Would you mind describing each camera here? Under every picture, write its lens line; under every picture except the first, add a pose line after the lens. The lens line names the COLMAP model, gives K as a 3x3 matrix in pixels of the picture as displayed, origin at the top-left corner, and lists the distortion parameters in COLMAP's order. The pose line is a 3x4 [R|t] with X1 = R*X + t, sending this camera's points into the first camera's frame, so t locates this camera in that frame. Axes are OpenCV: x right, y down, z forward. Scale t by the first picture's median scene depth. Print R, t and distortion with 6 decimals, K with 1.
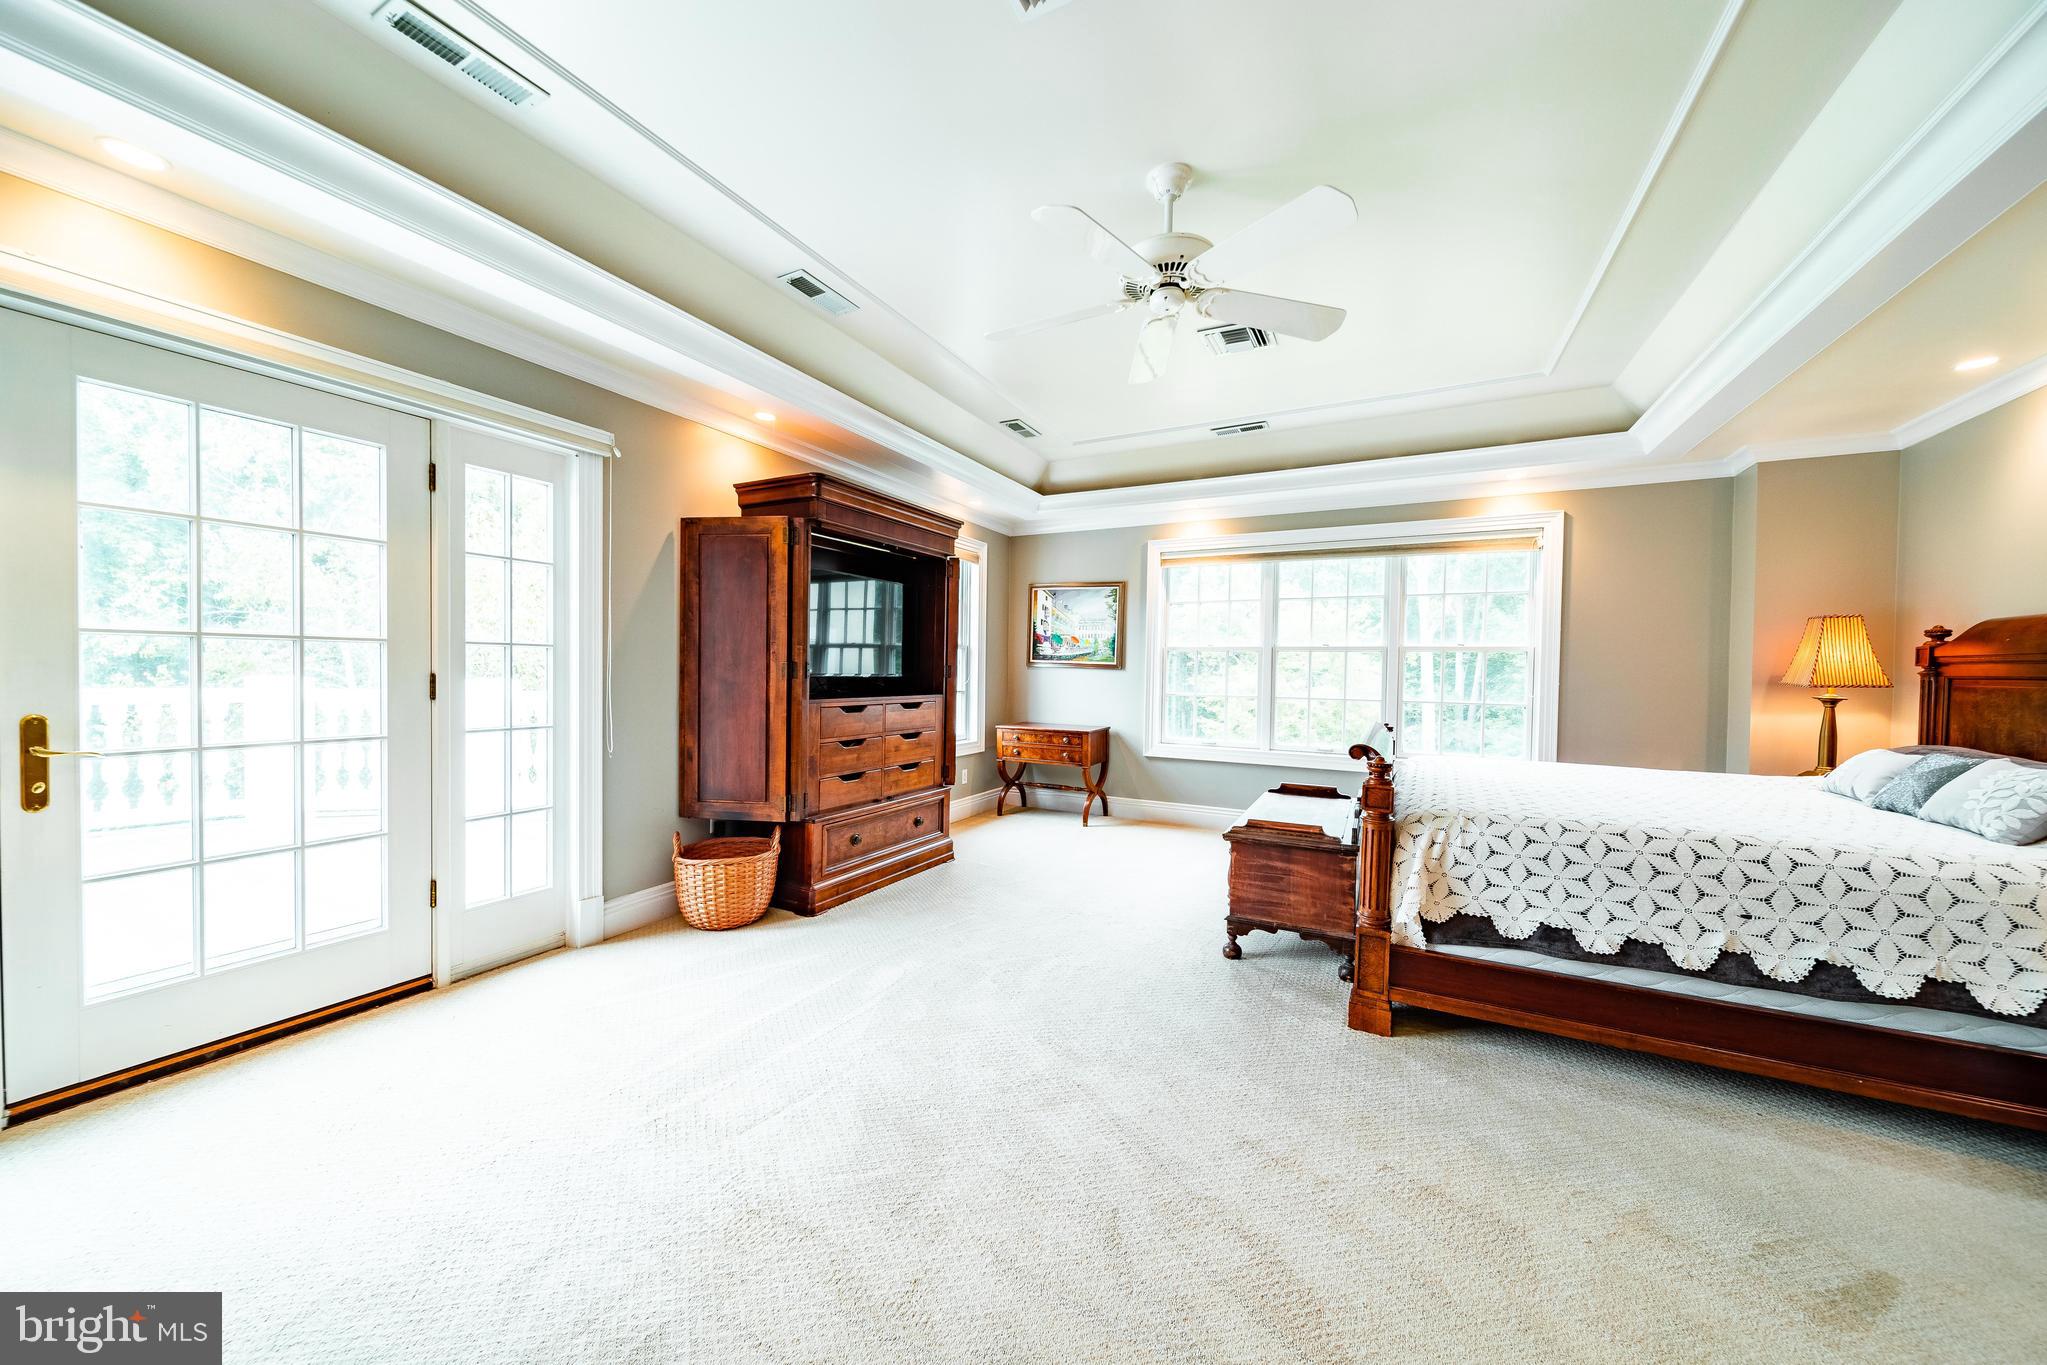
lens RADIAL K [[711.5, 0, 1023.3], [0, 711.5, 677.4], [0, 0, 1]] dist [0.005838, -0.002716]
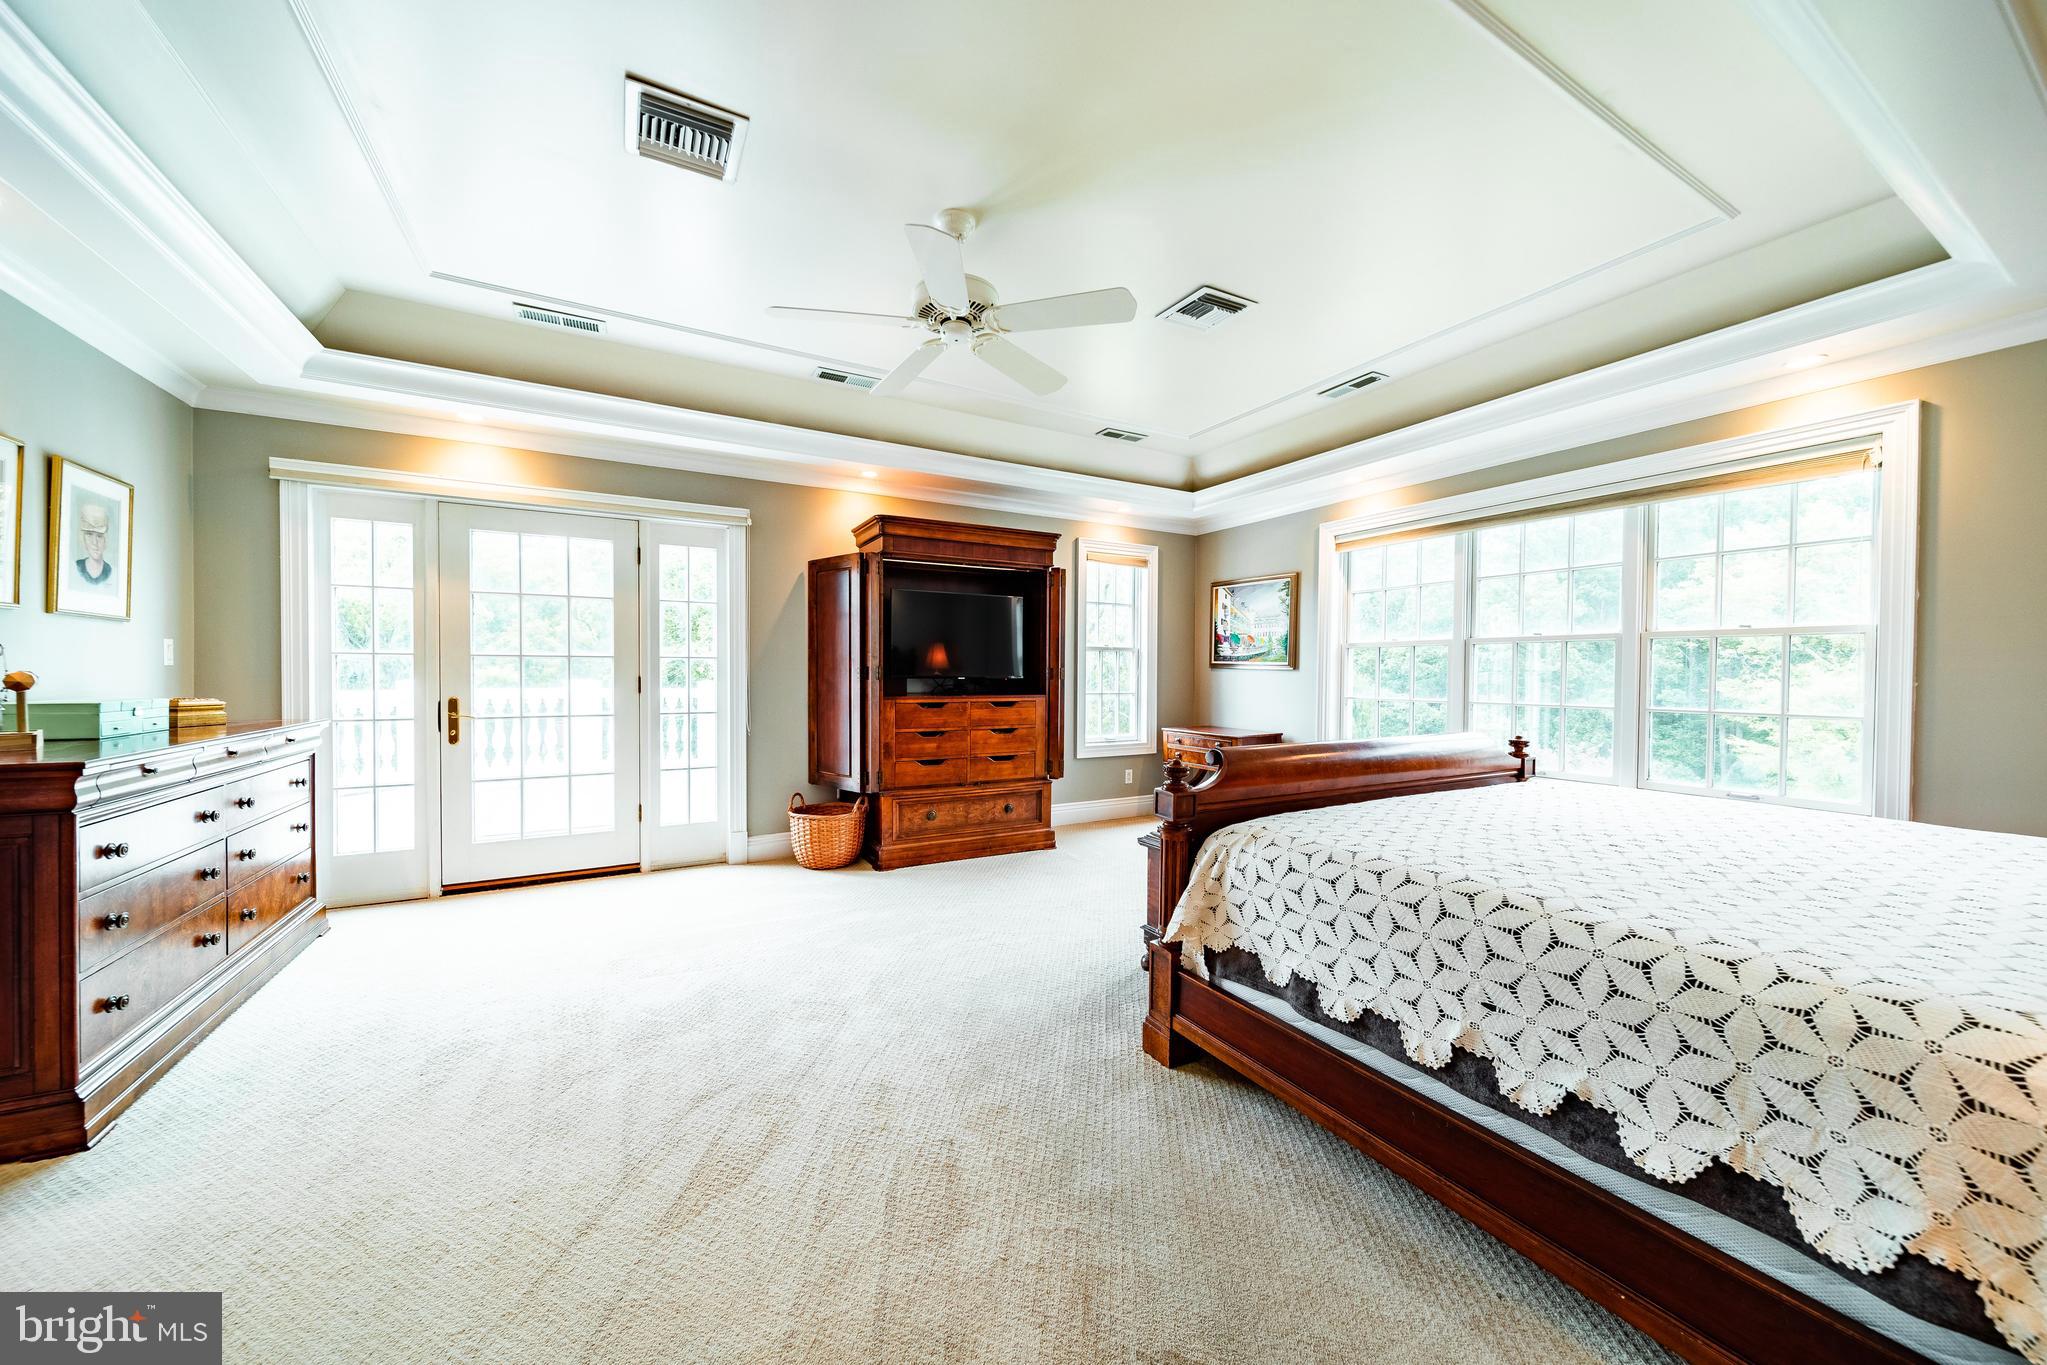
lens RADIAL K [[711.5, 0, 1021.2], [0, 711.5, 681.9], [0, 0, 1]] dist [0.005838, -0.002716]
pose [[0.836250, -0.004299, -0.548332, 0.624032], [0.002998, 0.999990, -0.003268, 0.010753], [0.548341, 0.001089, 0.836254, 0.099516]]
